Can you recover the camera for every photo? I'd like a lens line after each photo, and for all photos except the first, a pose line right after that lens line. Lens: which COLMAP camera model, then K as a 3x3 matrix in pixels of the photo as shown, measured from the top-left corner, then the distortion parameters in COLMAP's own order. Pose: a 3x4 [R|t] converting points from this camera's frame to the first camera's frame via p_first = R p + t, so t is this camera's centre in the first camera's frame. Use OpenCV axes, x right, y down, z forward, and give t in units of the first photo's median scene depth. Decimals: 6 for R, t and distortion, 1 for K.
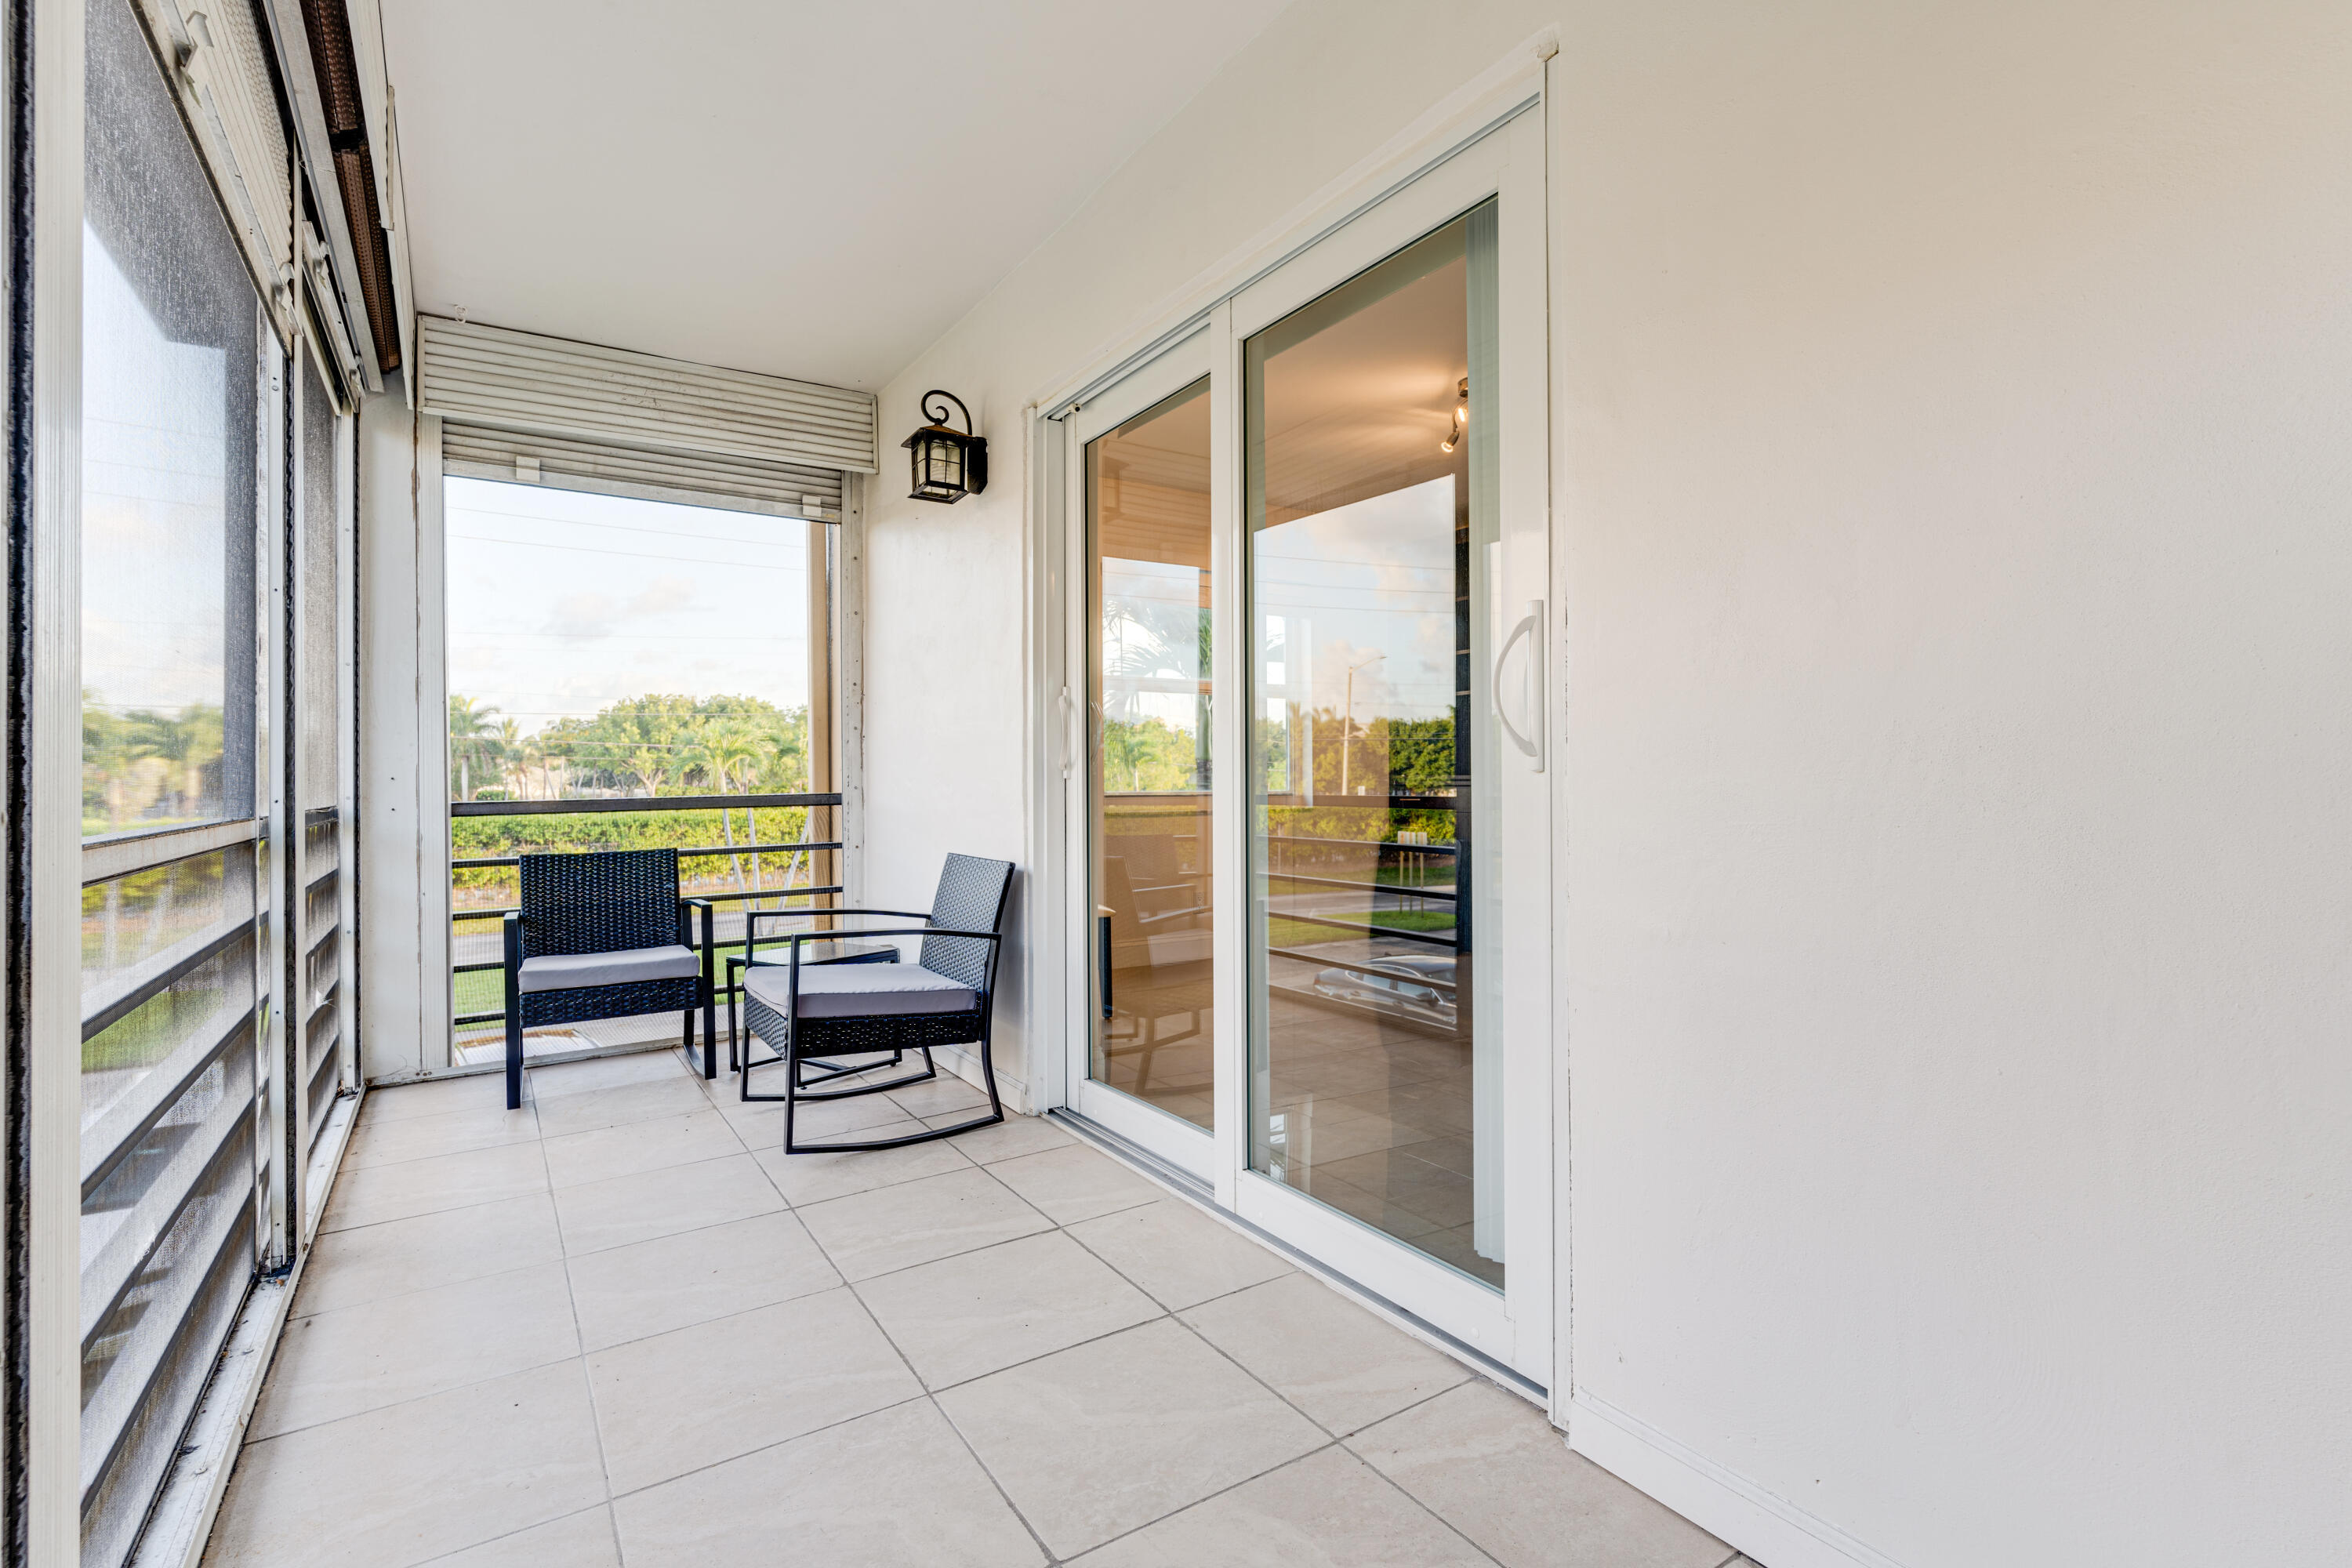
lens RADIAL K [[1116.4, 0, 1174.1], [0, 1116.4, 781.2], [0, 0, 1]] dist [0.005881, 0.000451]
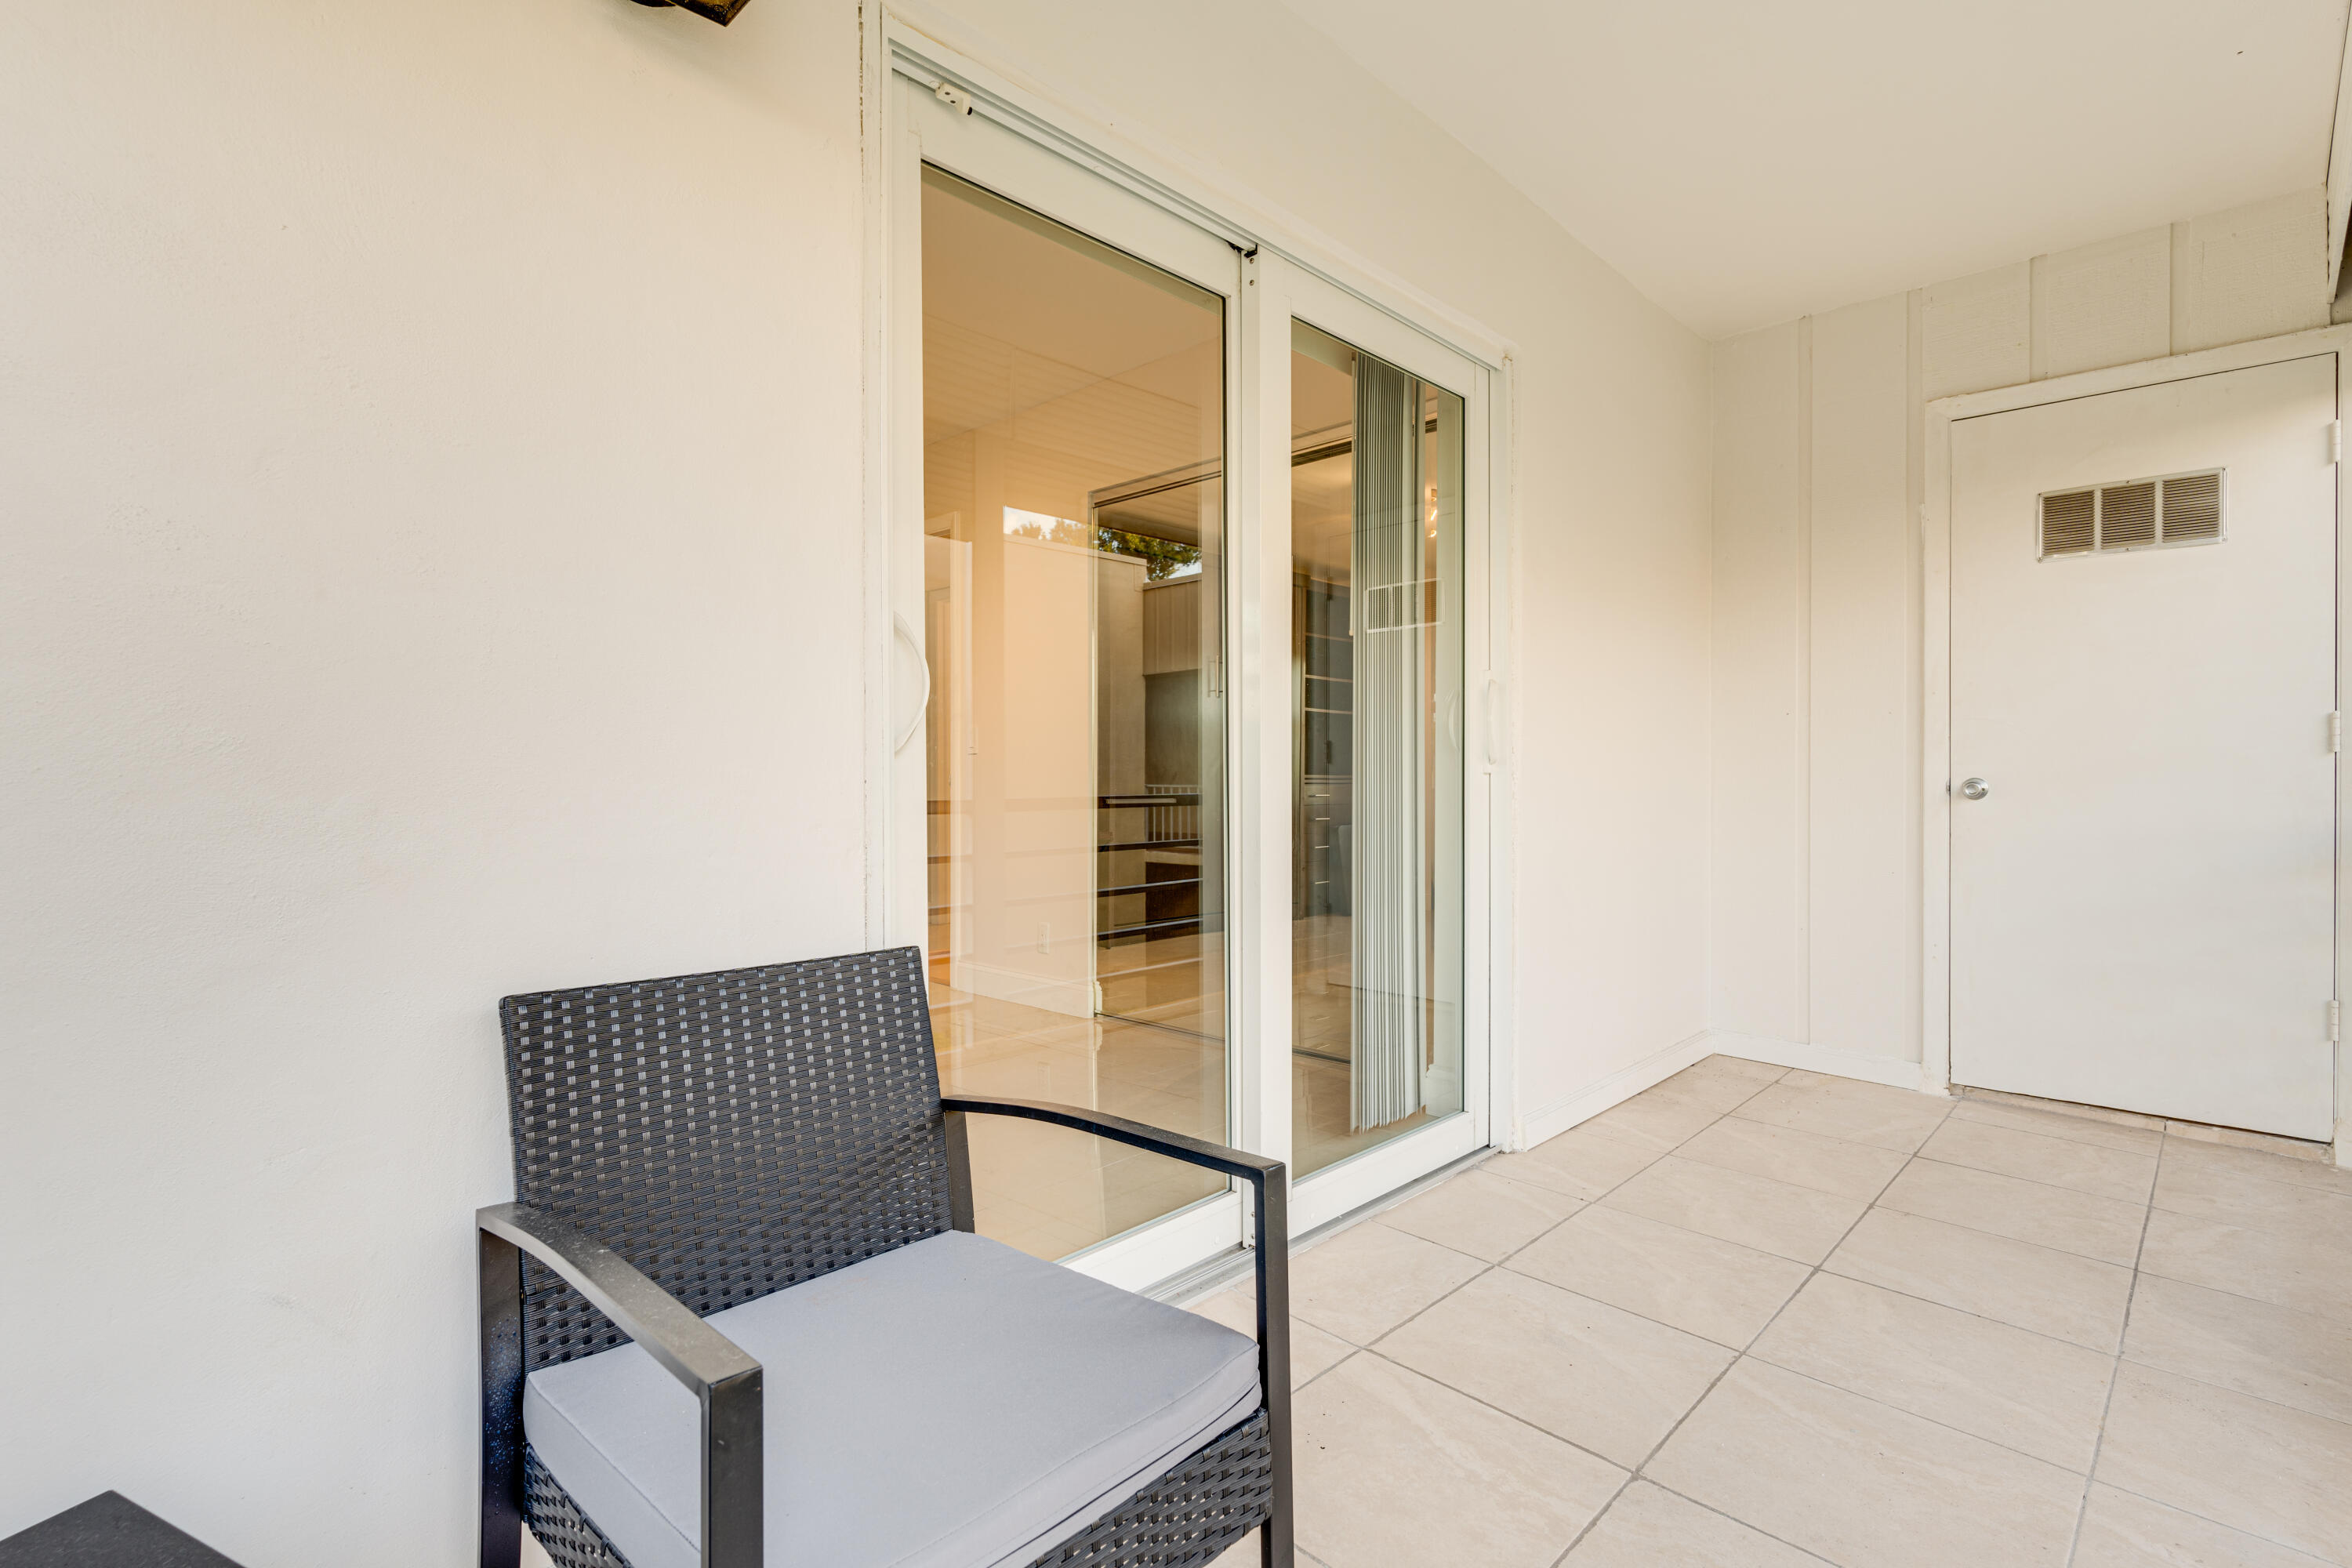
lens RADIAL K [[1116.4, 0, 1171.6], [0, 1116.4, 778.9], [0, 0, 1]] dist [0.005881, 0.000451]
pose [[-0.234805, -0.000290, 0.972042, -1.105037], [0.004352, 0.999990, 0.001350, -0.002617], [-0.972033, 0.004547, -0.234801, 1.742067]]
